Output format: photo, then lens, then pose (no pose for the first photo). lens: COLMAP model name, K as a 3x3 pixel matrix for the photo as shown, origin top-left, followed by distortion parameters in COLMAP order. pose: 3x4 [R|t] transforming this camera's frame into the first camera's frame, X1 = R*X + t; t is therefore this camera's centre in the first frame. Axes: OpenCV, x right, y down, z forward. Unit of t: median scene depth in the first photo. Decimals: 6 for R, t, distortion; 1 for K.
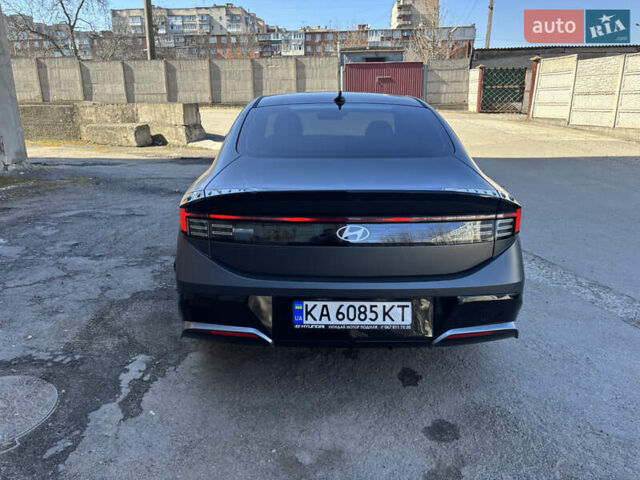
lens RADIAL K [[485.1, 0, 315.7], [0, 485.1, 243.2], [0, 0, 1]] dist [0.045294, -0.046557]
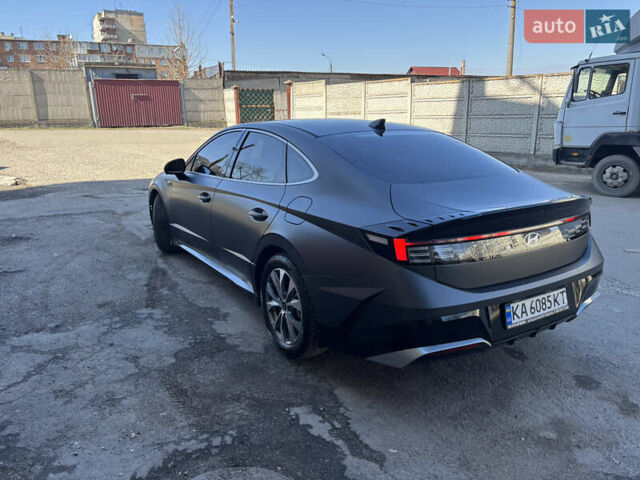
lens RADIAL K [[485.1, 0, 315.7], [0, 485.1, 243.2], [0, 0, 1]] dist [0.045294, -0.046557]
pose [[0.850984, -0.137887, 0.506768, -0.095536], [0.153760, 0.988051, 0.010641, -0.010284], [-0.502179, 0.068865, 0.862017, 0.021917]]
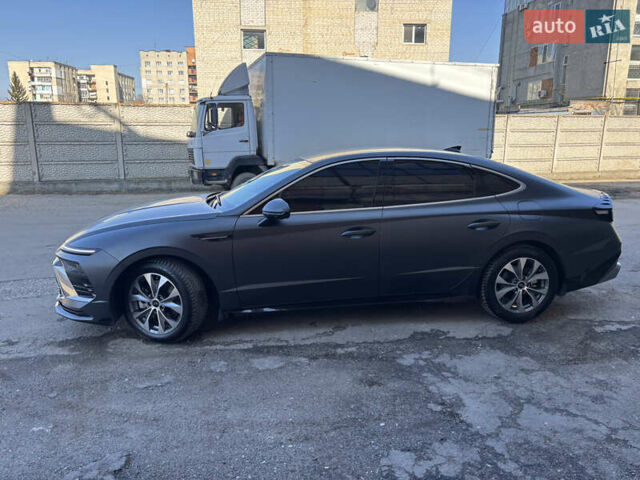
lens RADIAL K [[479.2, 0, 320.0], [0, 479.2, 240.0], [0, 0, 1]] dist [0.069670, -0.082690]
pose [[-0.141790, -0.206290, 0.968163, -0.200767], [0.284608, 0.928253, 0.239468, -0.075175], [-0.948100, 0.309501, -0.072905, 0.229985]]
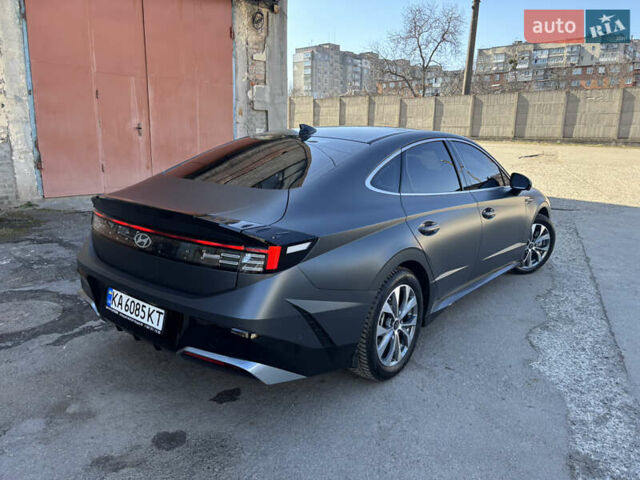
lens RADIAL K [[485.1, 0, 315.7], [0, 485.1, 243.2], [0, 0, 1]] dist [0.045294, -0.046557]
pose [[0.775724, 0.163789, -0.609446, 0.107922], [-0.202427, 0.979282, 0.005527, -0.010113], [0.597725, 0.119081, 0.792808, 0.030292]]
